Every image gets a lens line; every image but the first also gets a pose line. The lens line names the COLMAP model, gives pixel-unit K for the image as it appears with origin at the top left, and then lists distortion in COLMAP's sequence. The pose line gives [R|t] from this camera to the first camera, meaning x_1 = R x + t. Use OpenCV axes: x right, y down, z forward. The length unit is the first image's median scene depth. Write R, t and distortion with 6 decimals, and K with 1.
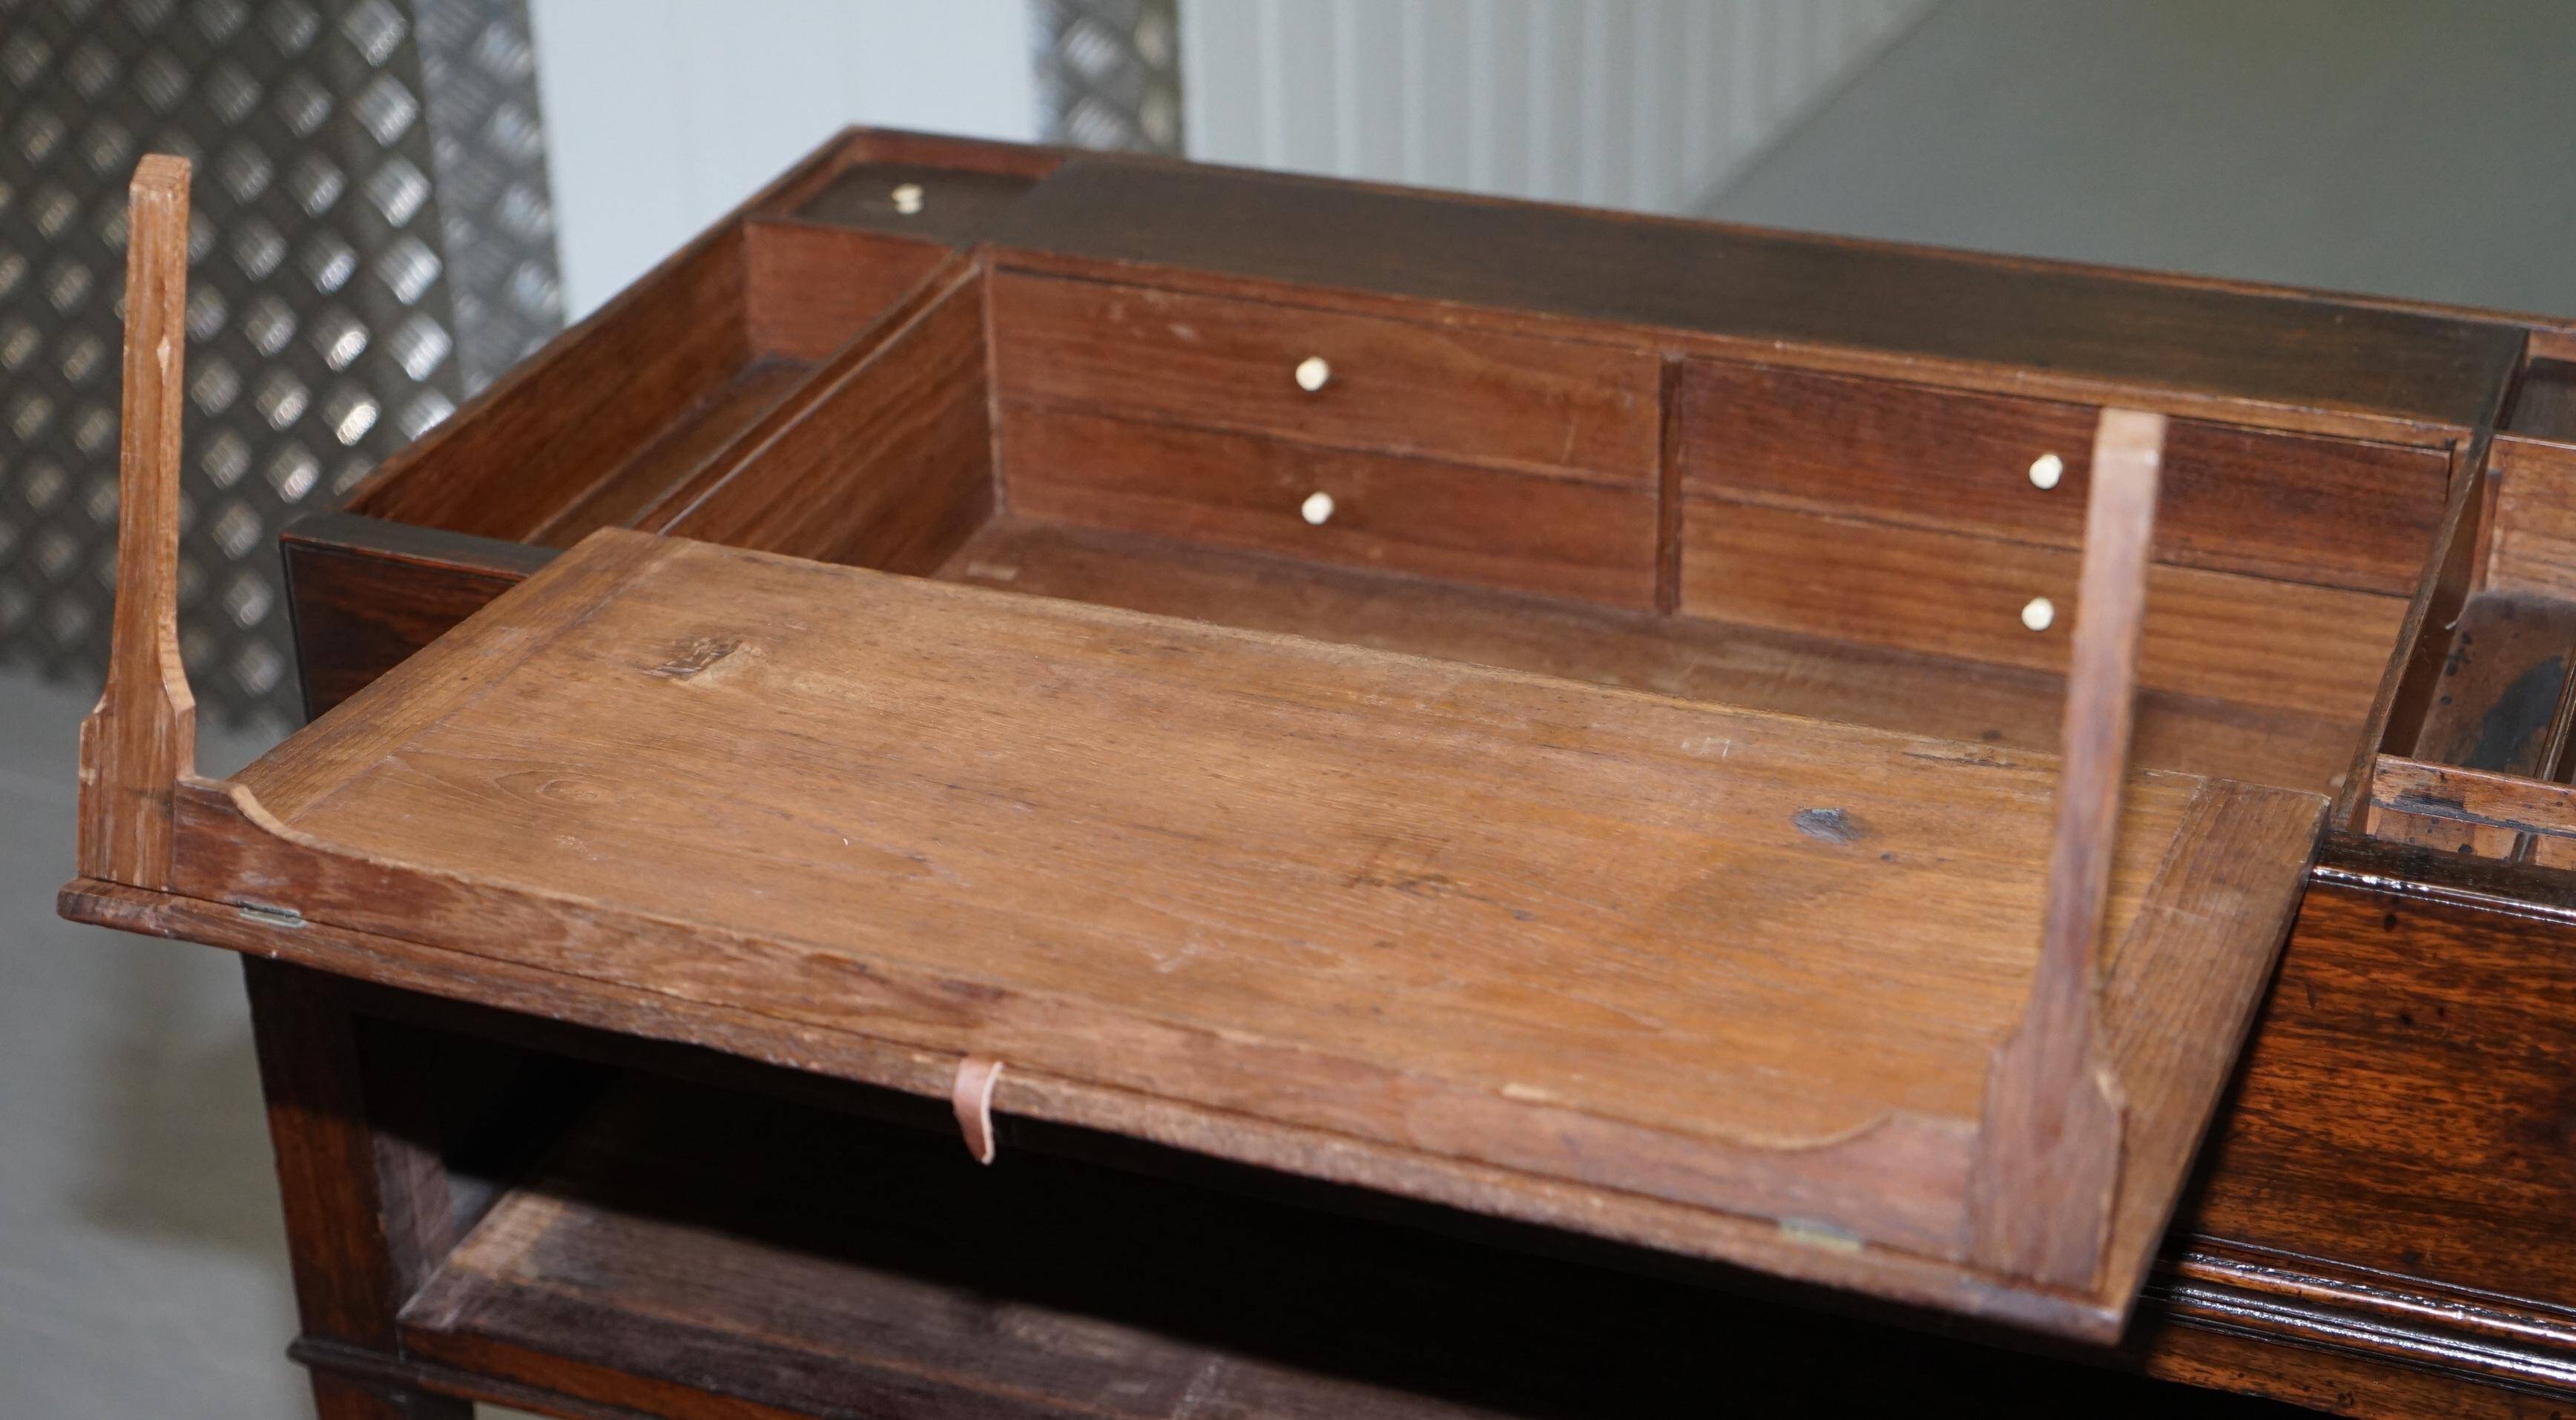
lens RADIAL K [[4060.5, 0, 1288.0], [0, 4060.5, 710.0], [0, 0, 1]] dist [-0.032781, -0.031940]
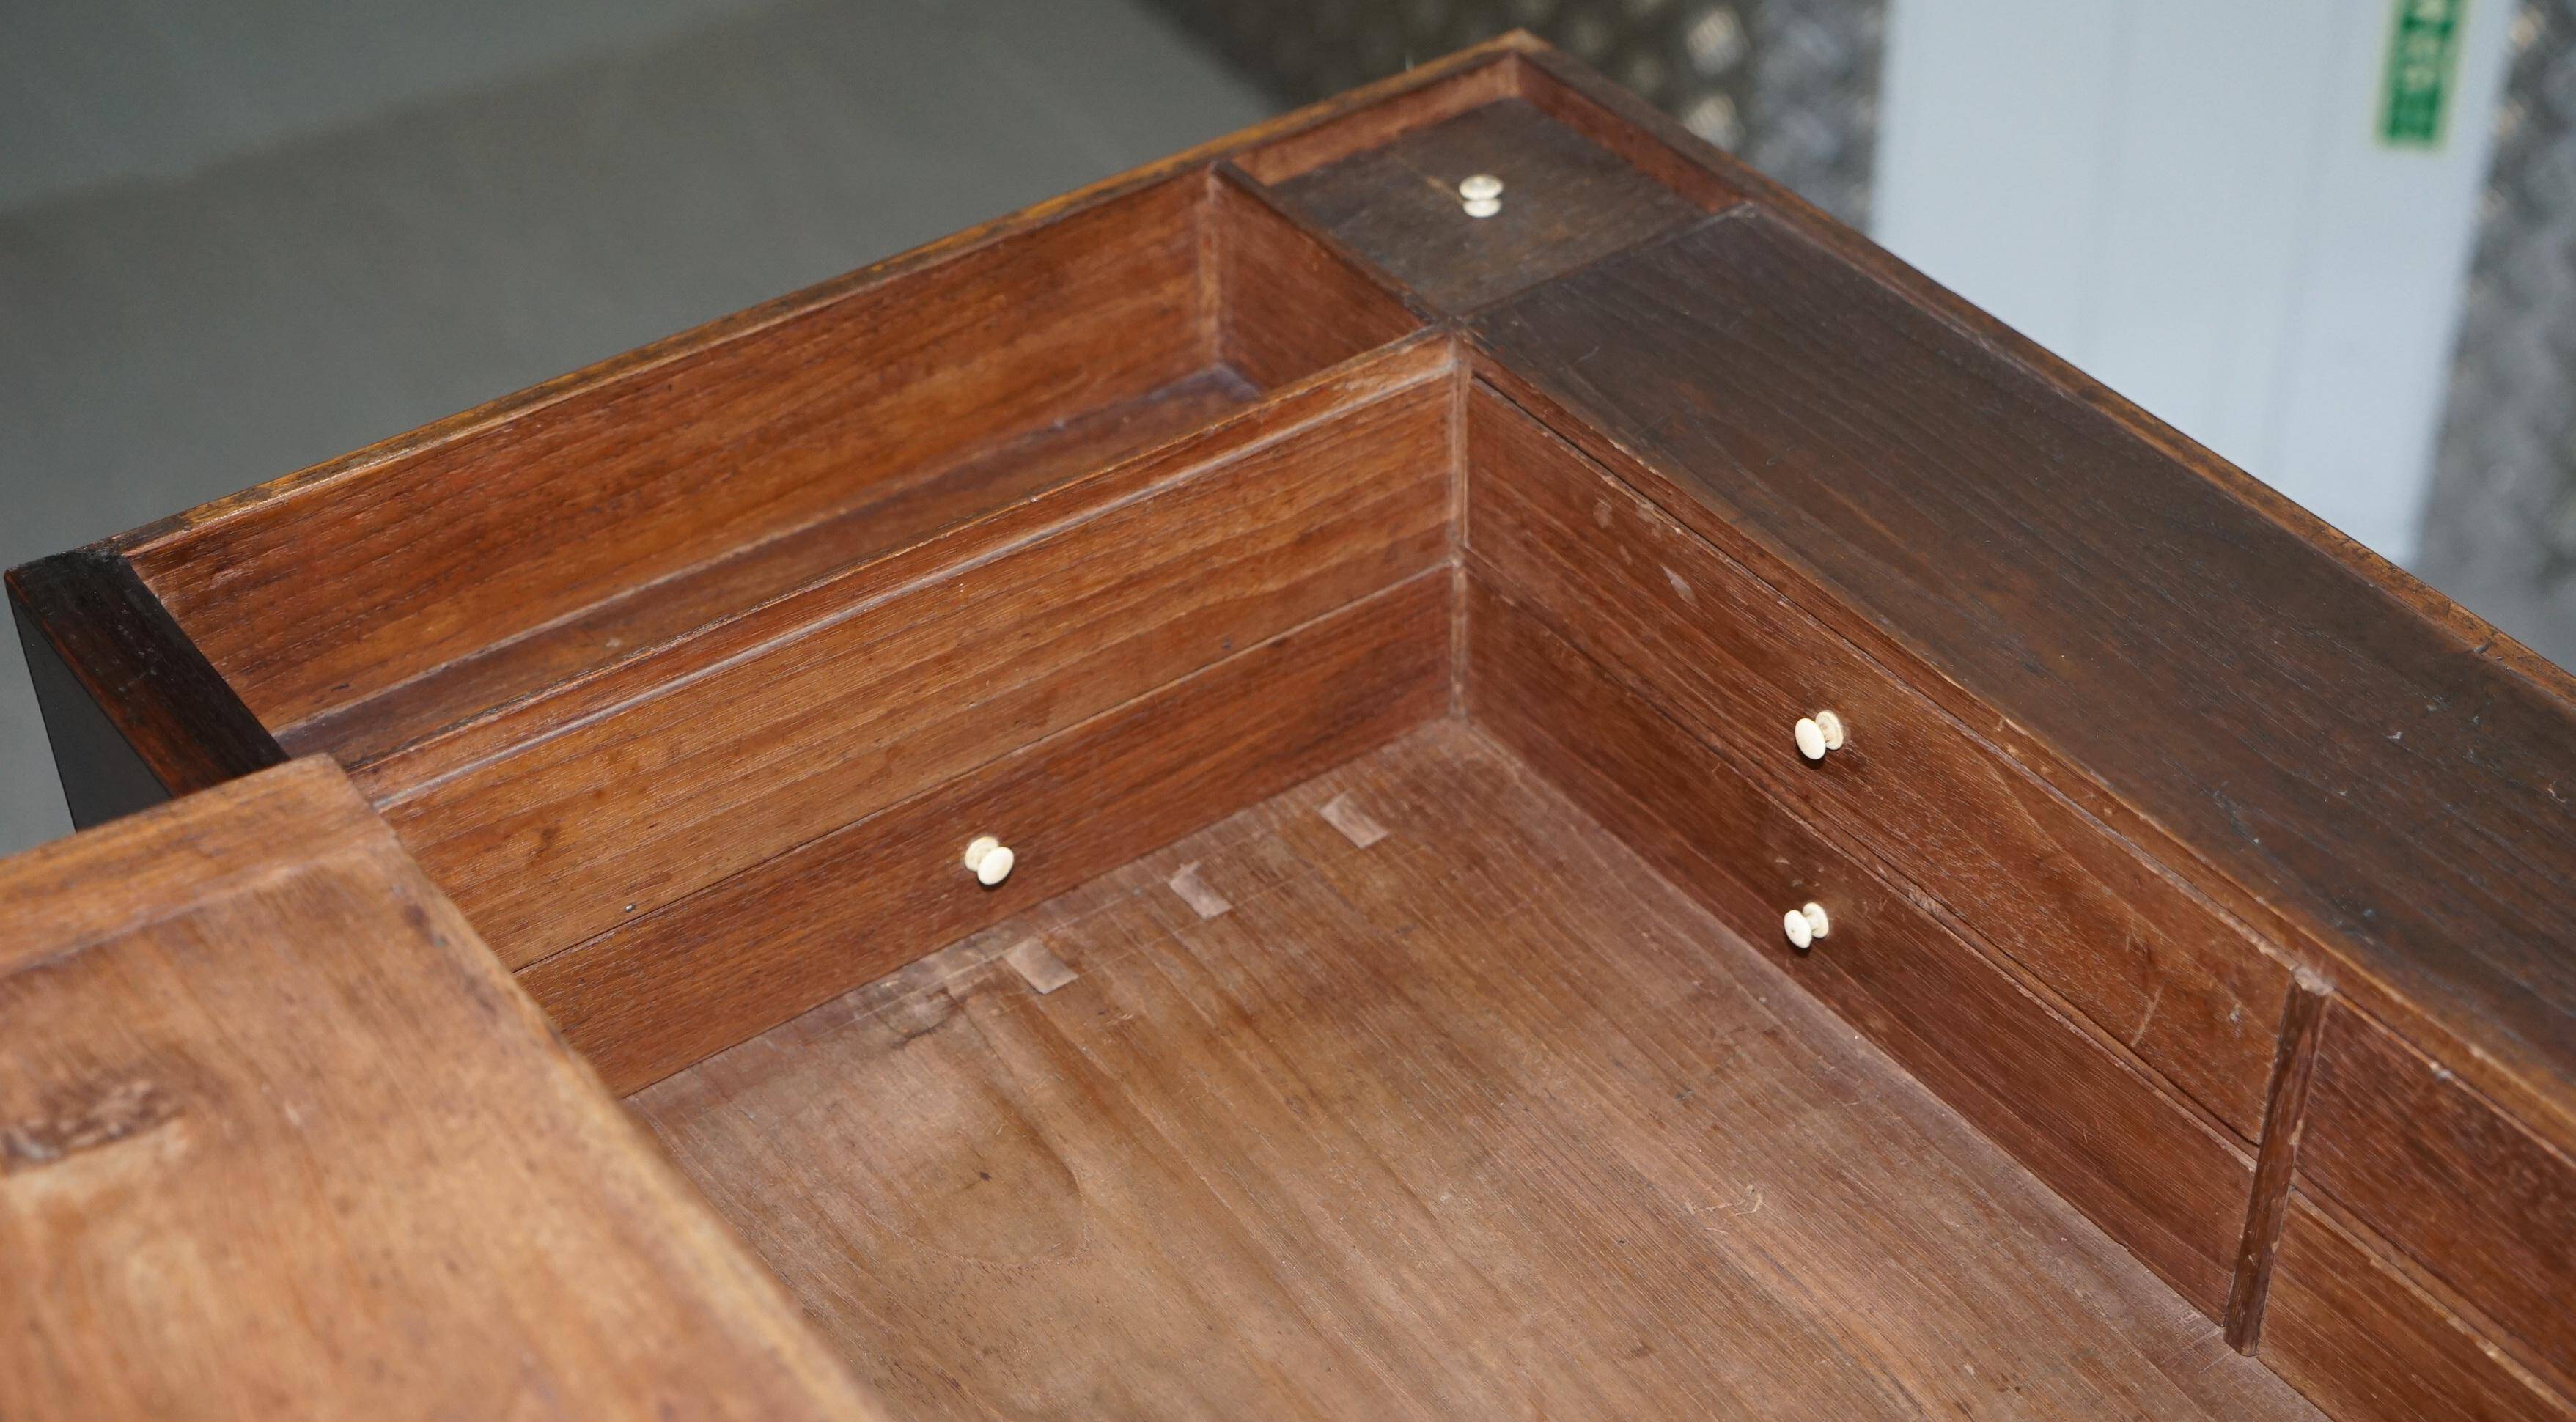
lens RADIAL K [[4060.8, 0, 1288.0], [0, 4060.8, 711.0], [0, 0, 1]] dist [-0.032781, -0.031940]
pose [[0.860239, 0.337265, -0.382413, 0.170223], [-0.273665, 0.938208, 0.211832, -0.196548], [0.430227, -0.077573, 0.899382, 0.446313]]
